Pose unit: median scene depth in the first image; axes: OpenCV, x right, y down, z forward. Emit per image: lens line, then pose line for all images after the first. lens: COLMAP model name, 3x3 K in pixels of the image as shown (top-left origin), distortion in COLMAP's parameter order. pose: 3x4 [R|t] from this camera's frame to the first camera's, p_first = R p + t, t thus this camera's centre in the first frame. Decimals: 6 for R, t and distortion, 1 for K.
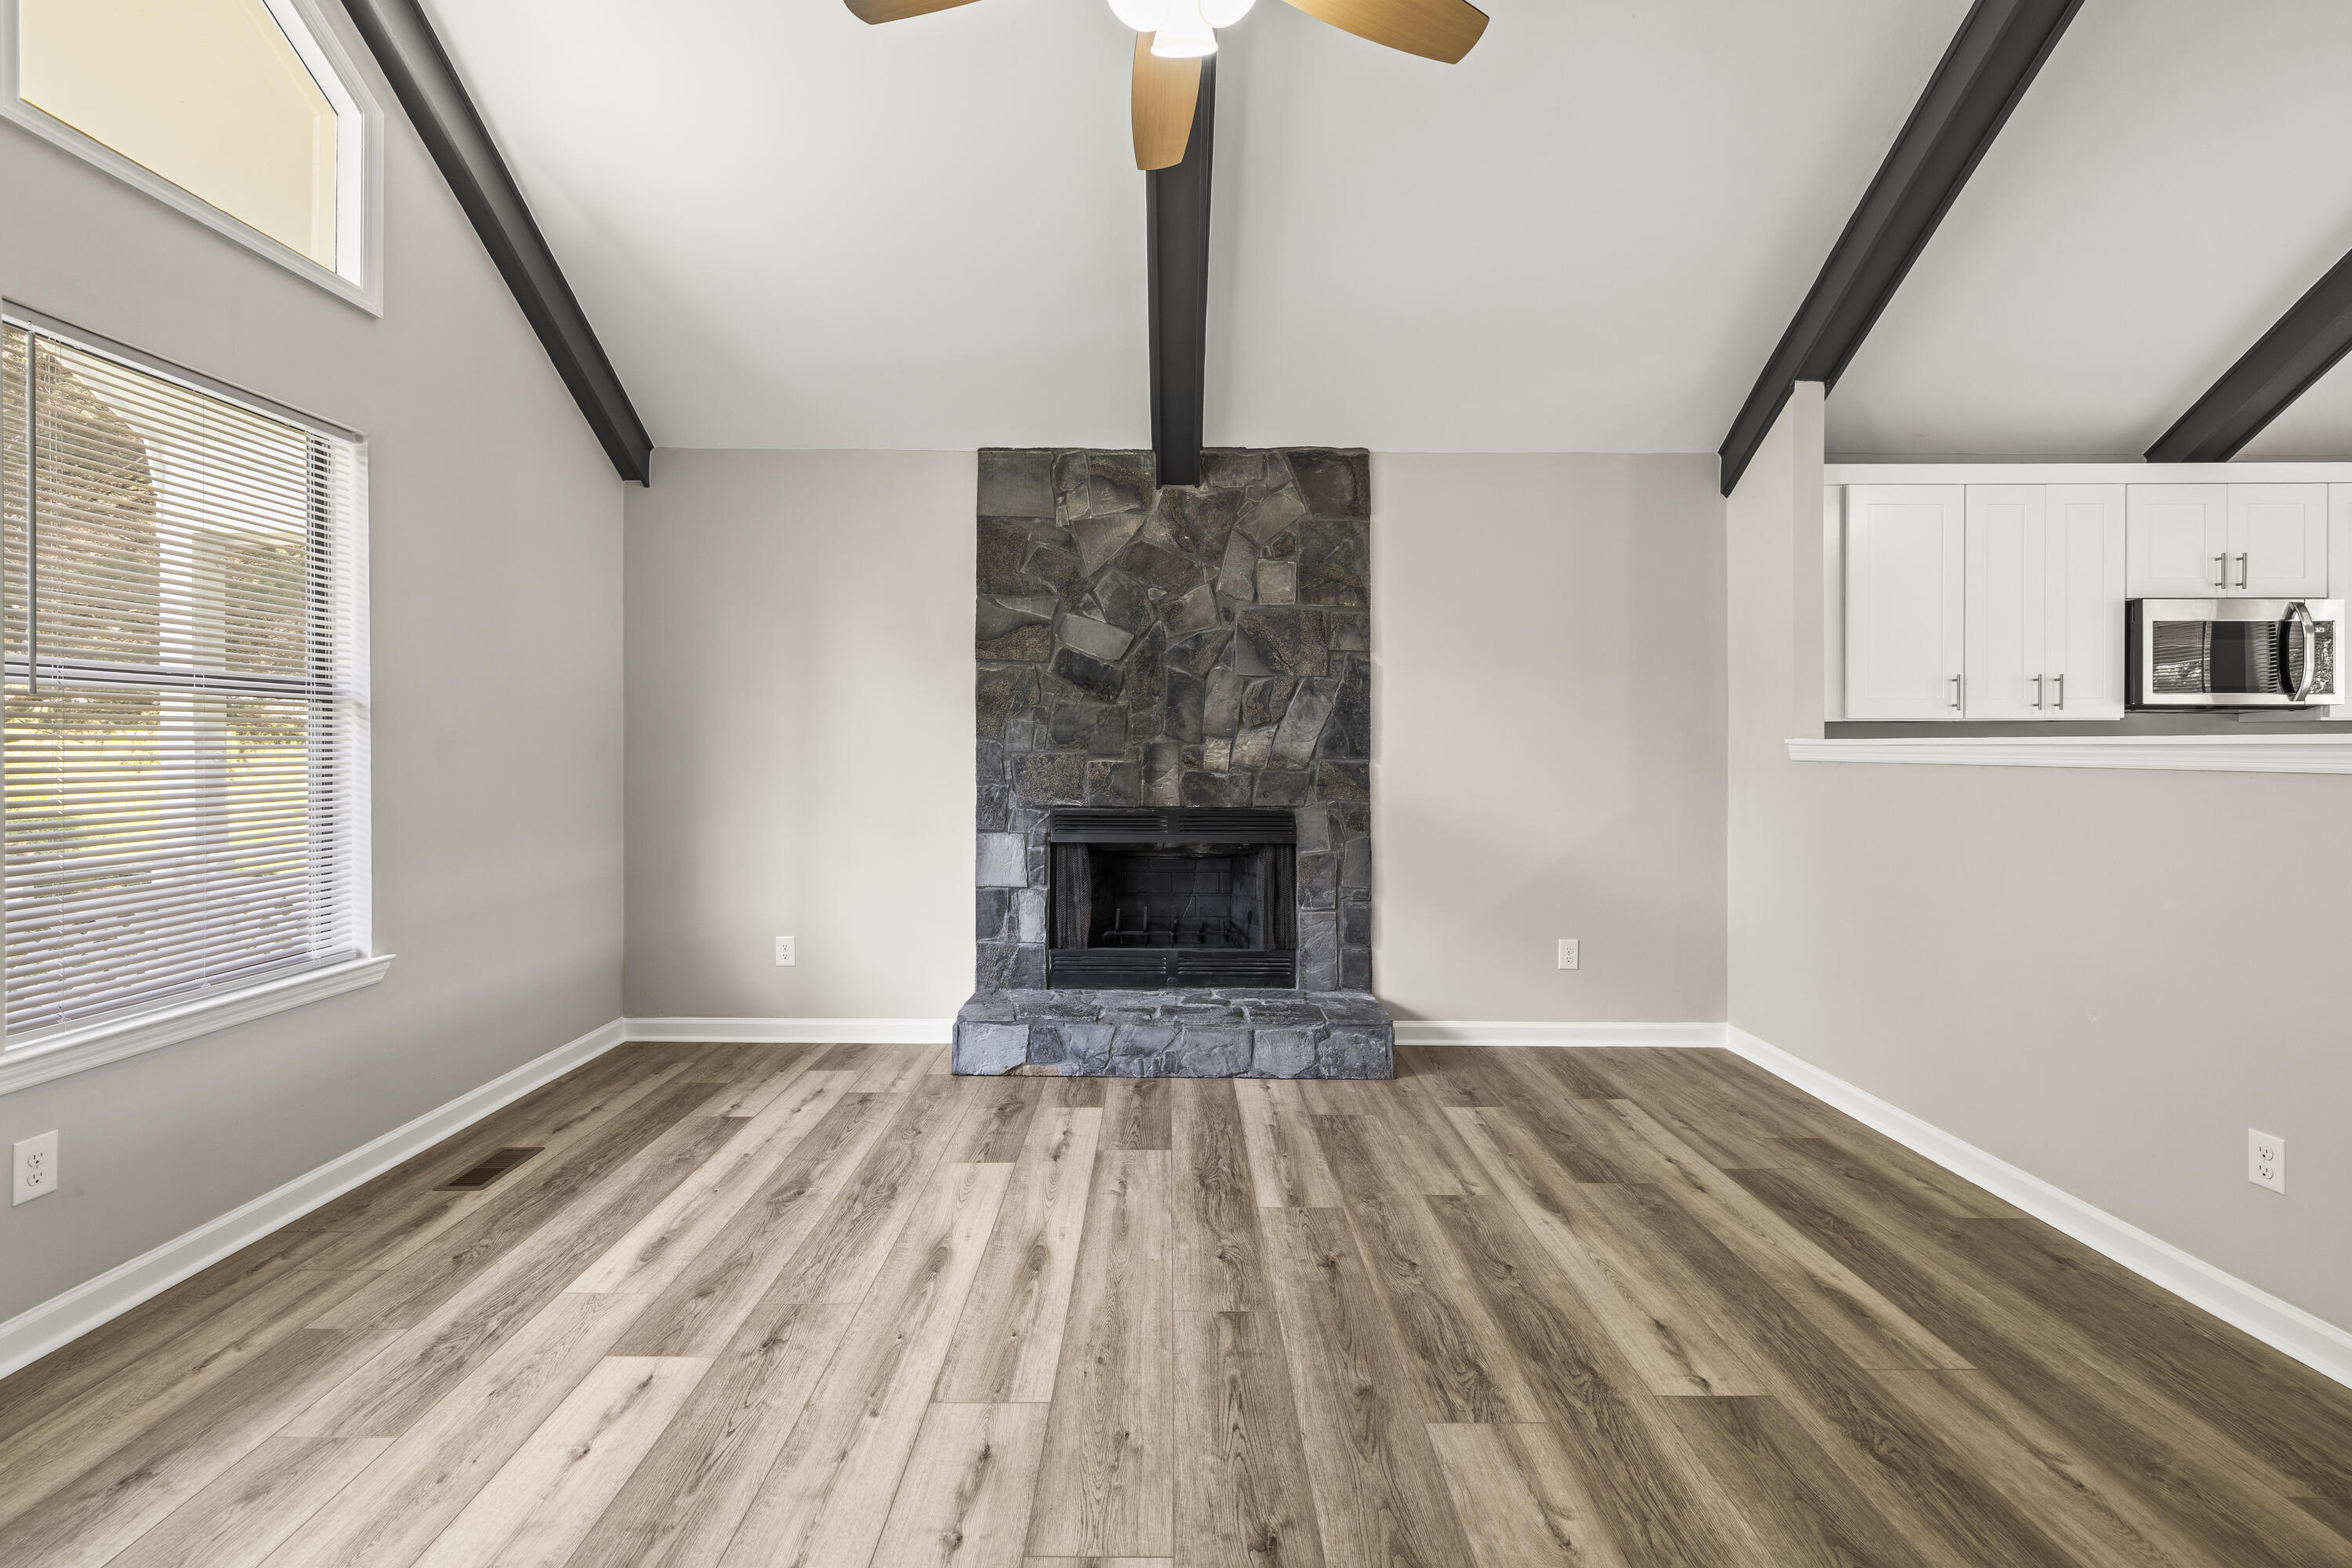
lens RADIAL K [[1006.5, 0, 1174.6], [0, 1006.5, 754.2], [0, 0, 1]] dist [0.000351, 0.000124]
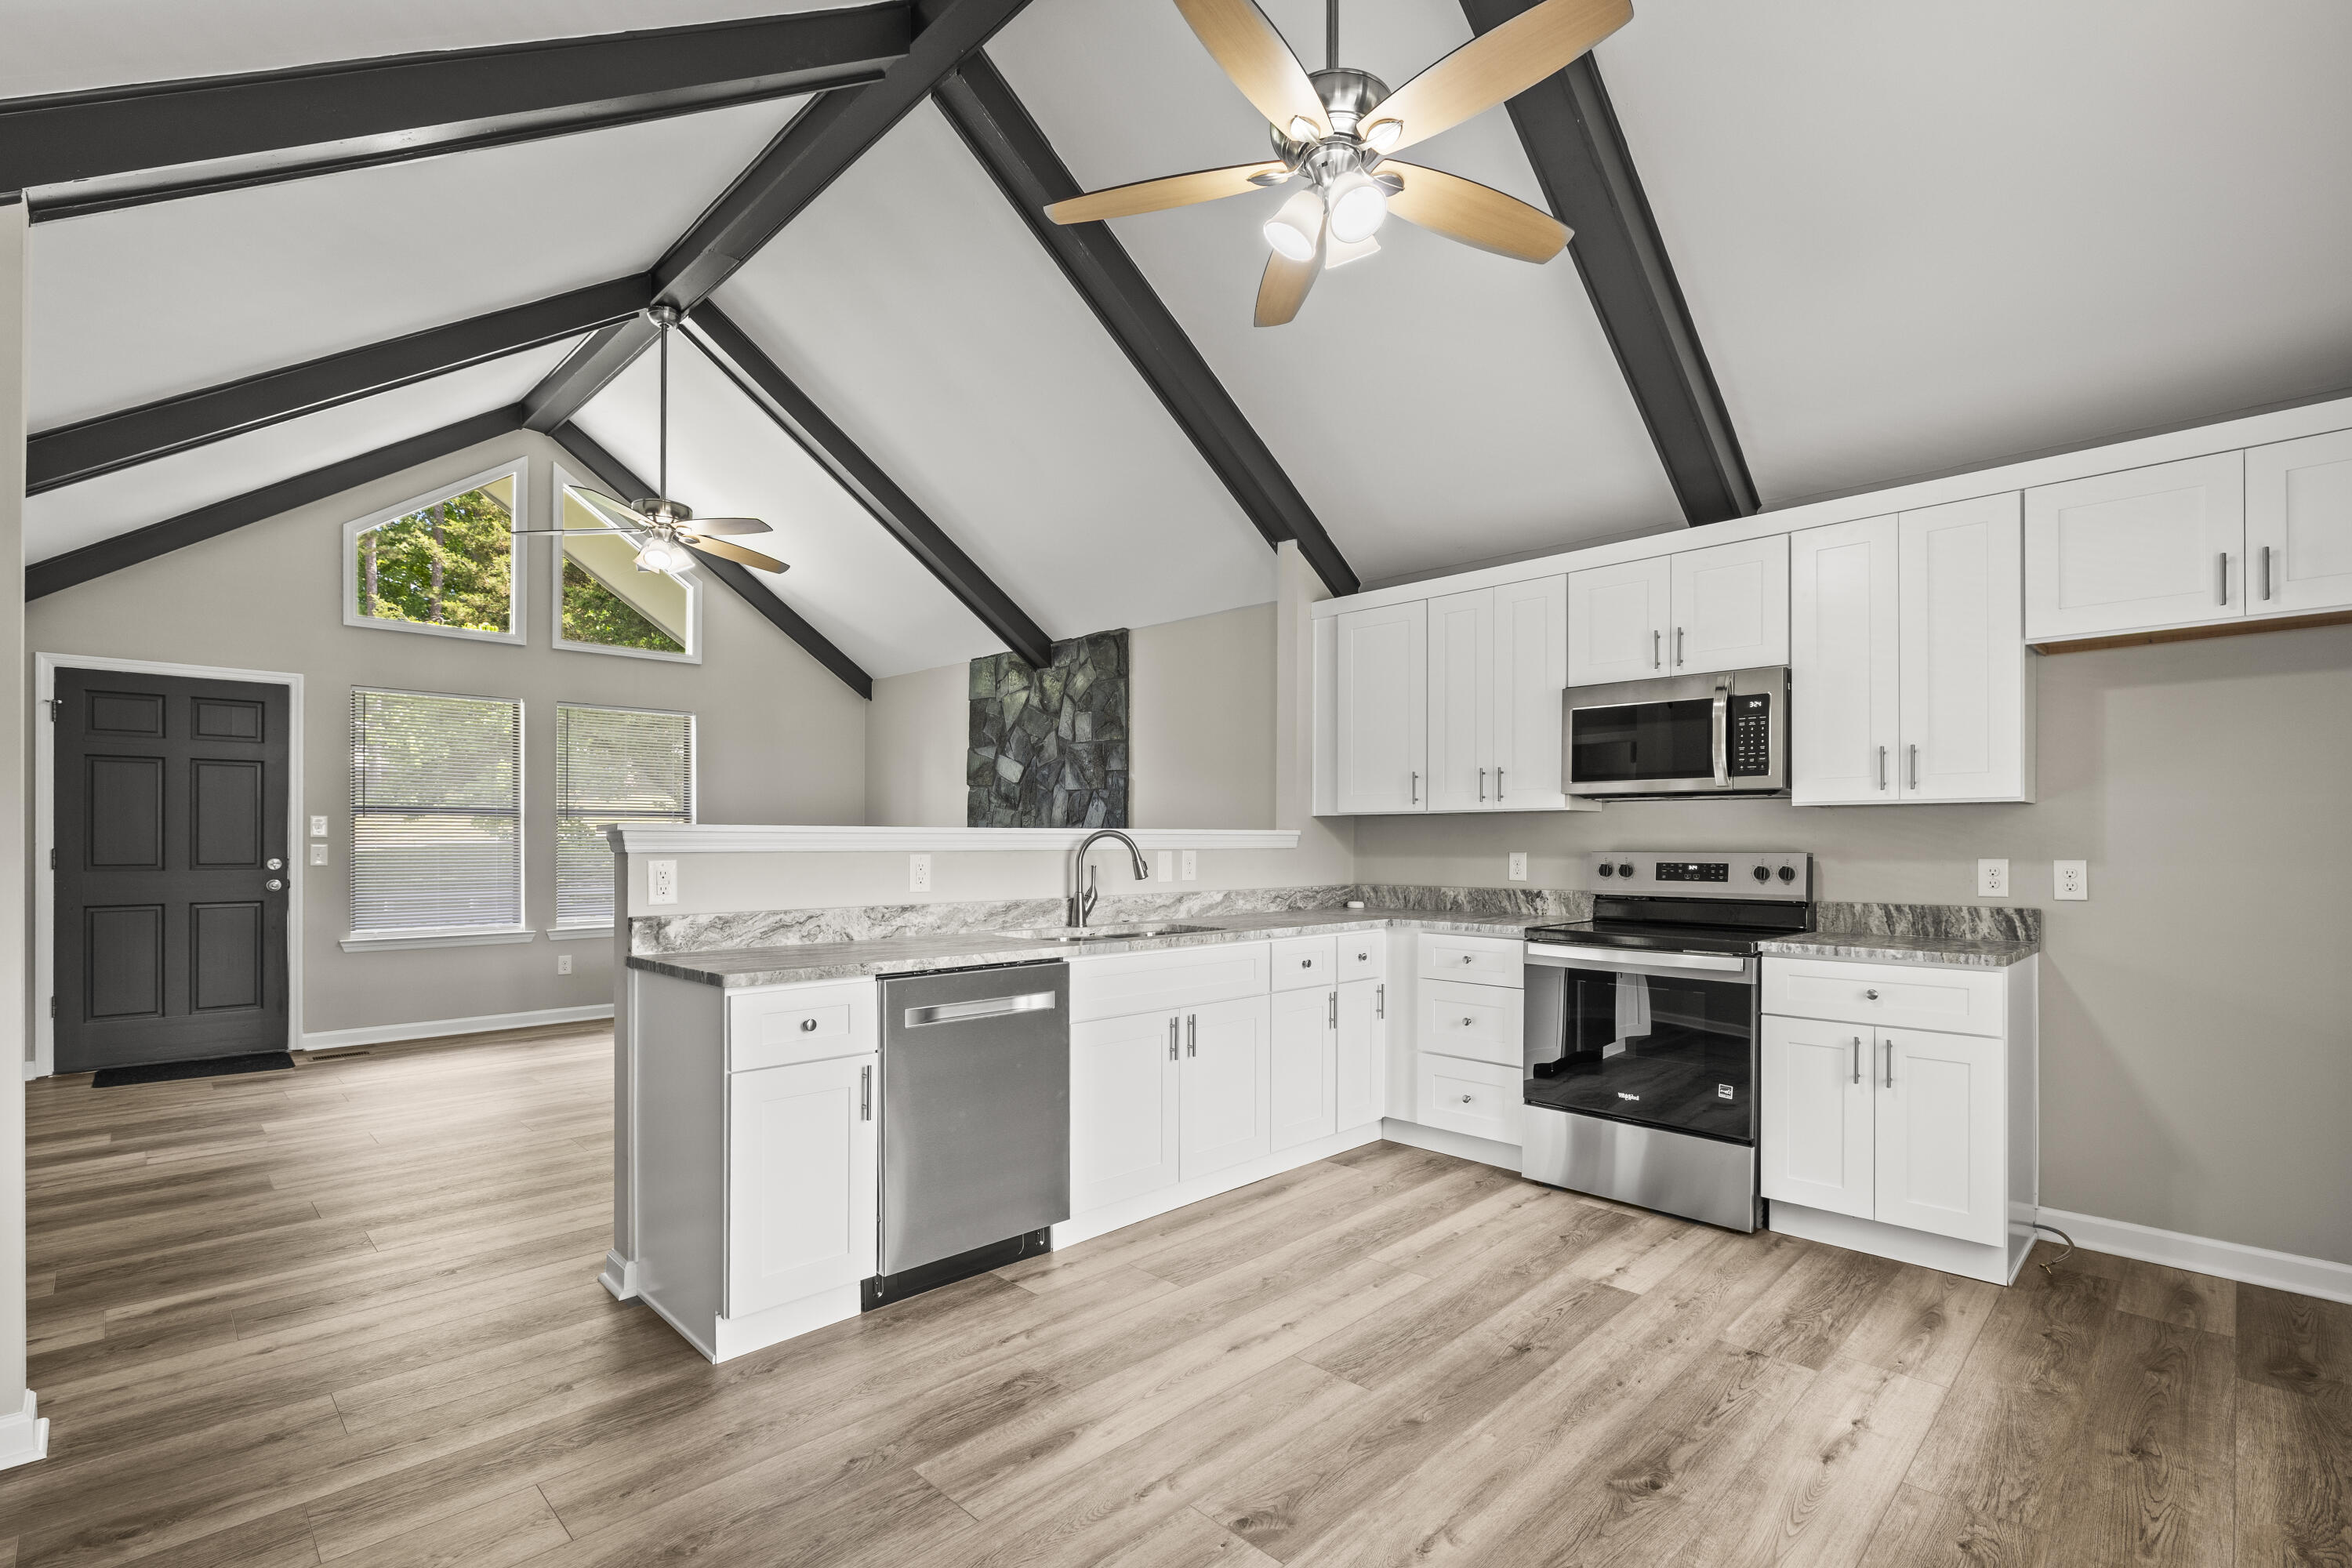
lens RADIAL K [[1073.7, 0, 1175.3], [0, 1073.7, 842.0], [0, 0, 1]] dist [-0.004324, 0.000053]
pose [[0.703681, 0.002692, -0.710510, 1.332350], [-0.006648, 0.999974, -0.002796, 0.003603], [0.710484, 0.006691, 0.703681, -0.021628]]
